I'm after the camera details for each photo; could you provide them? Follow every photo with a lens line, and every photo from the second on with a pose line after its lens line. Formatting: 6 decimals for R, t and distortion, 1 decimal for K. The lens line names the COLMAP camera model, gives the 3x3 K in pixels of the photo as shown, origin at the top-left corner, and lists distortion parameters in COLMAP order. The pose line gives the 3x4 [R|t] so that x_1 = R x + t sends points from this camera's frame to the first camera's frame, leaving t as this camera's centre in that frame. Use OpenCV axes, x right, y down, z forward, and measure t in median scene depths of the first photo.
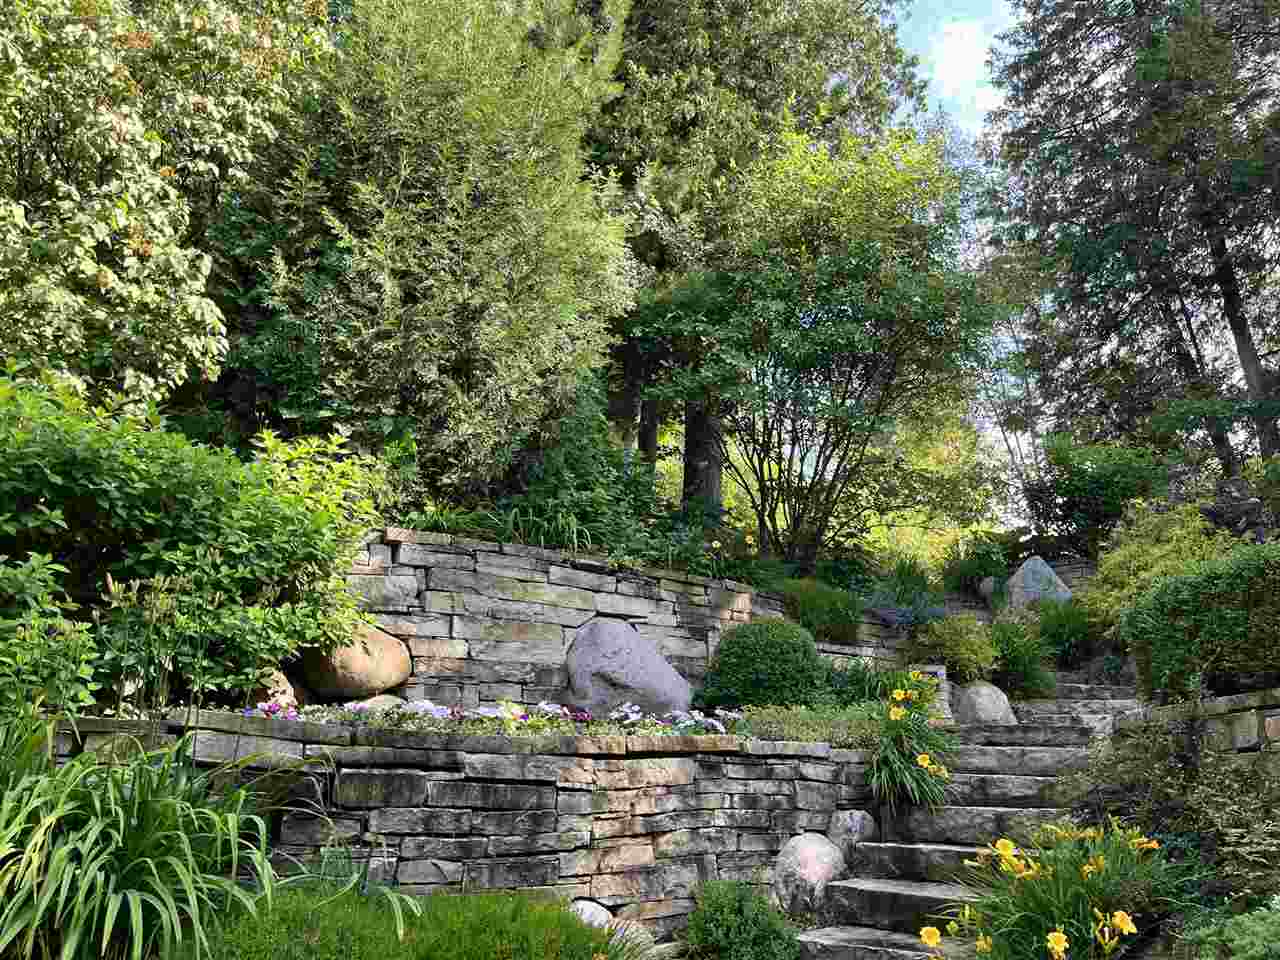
lens RADIAL K [[985.0, 0, 649.5], [0, 985.0, 502.1], [0, 0, 1]] dist [0.054977, -0.069641]
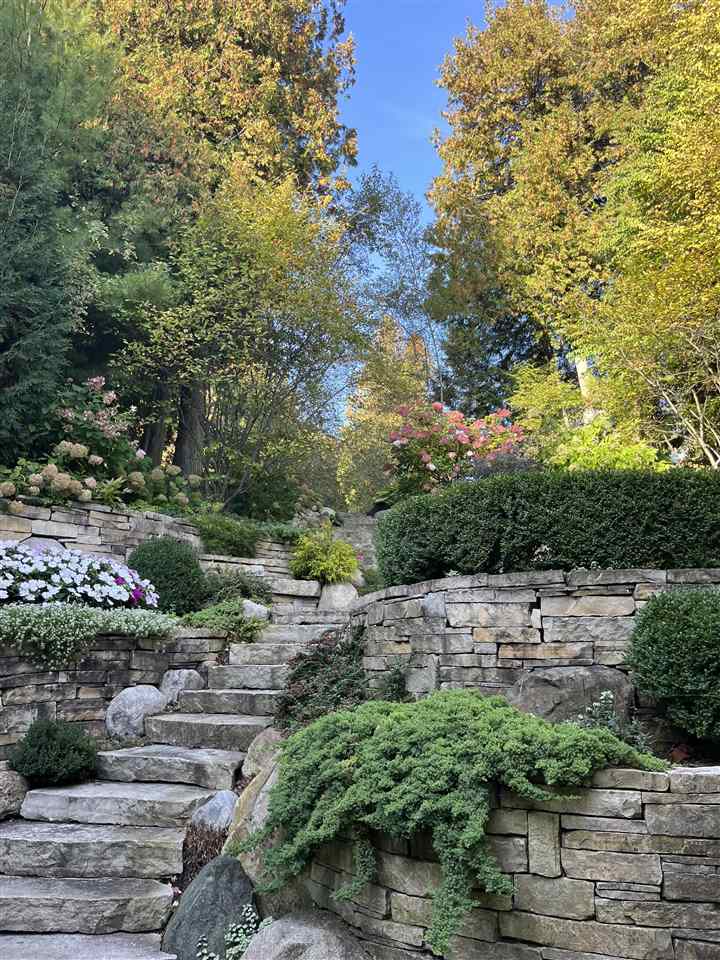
lens RADIAL K [[738.7, 0, 362.9], [0, 738.7, 480.9], [0, 0, 1]] dist [0.054977, -0.069641]
pose [[0.983764, 0.022008, 0.178113, 0.211510], [-0.030385, 0.998550, 0.044441, -0.023186], [-0.176877, -0.049131, 0.983006, -0.102988]]
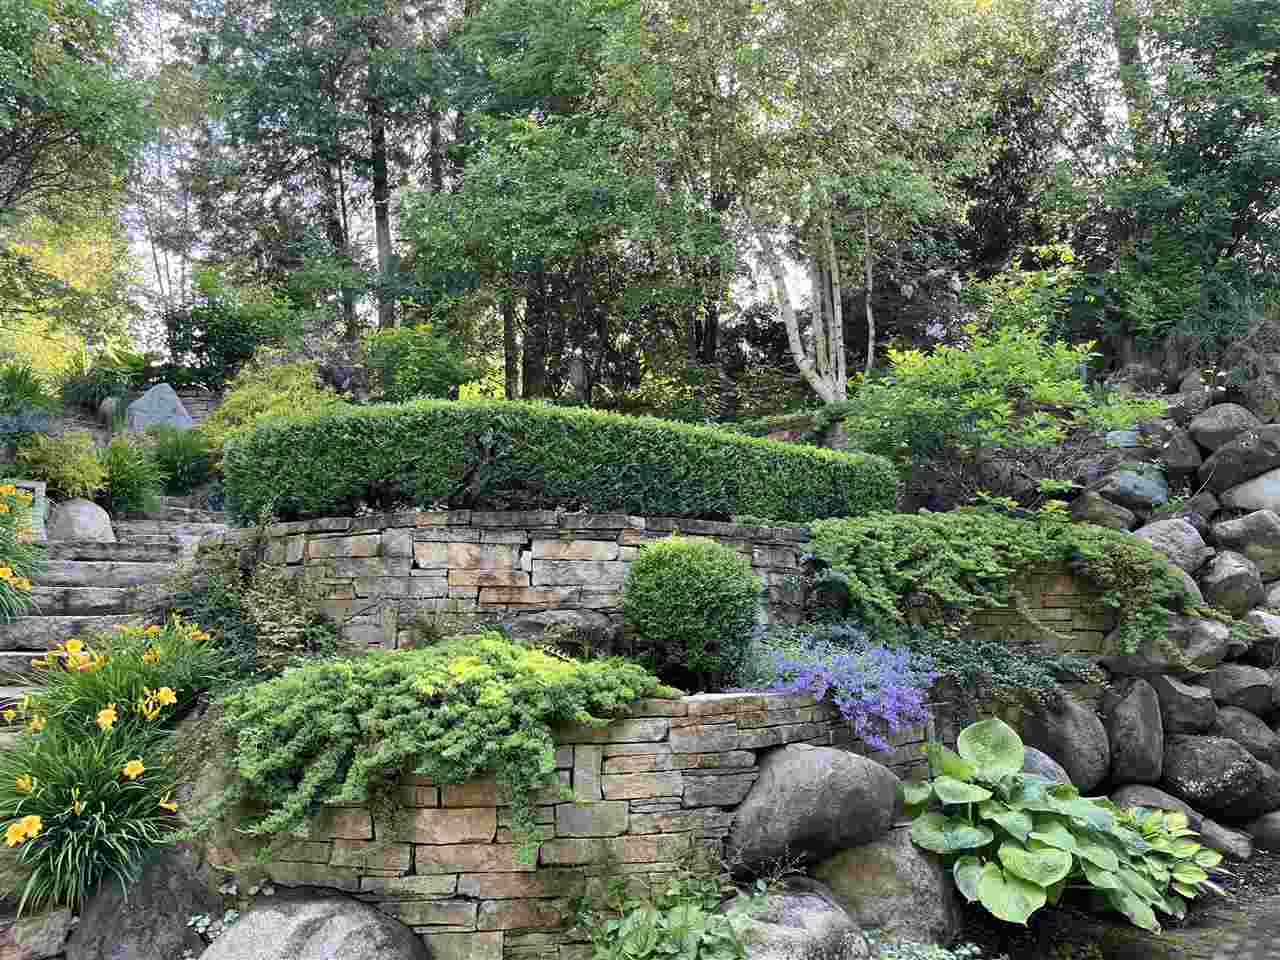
lens RADIAL K [[985.0, 0, 650.4], [0, 985.0, 479.0], [0, 0, 1]] dist [0.054977, -0.069641]
pose [[0.675194, 0.079992, 0.733290, -0.023002], [-0.188342, 0.979847, 0.066532, -0.018670], [-0.713191, -0.183031, 0.676653, -0.106646]]
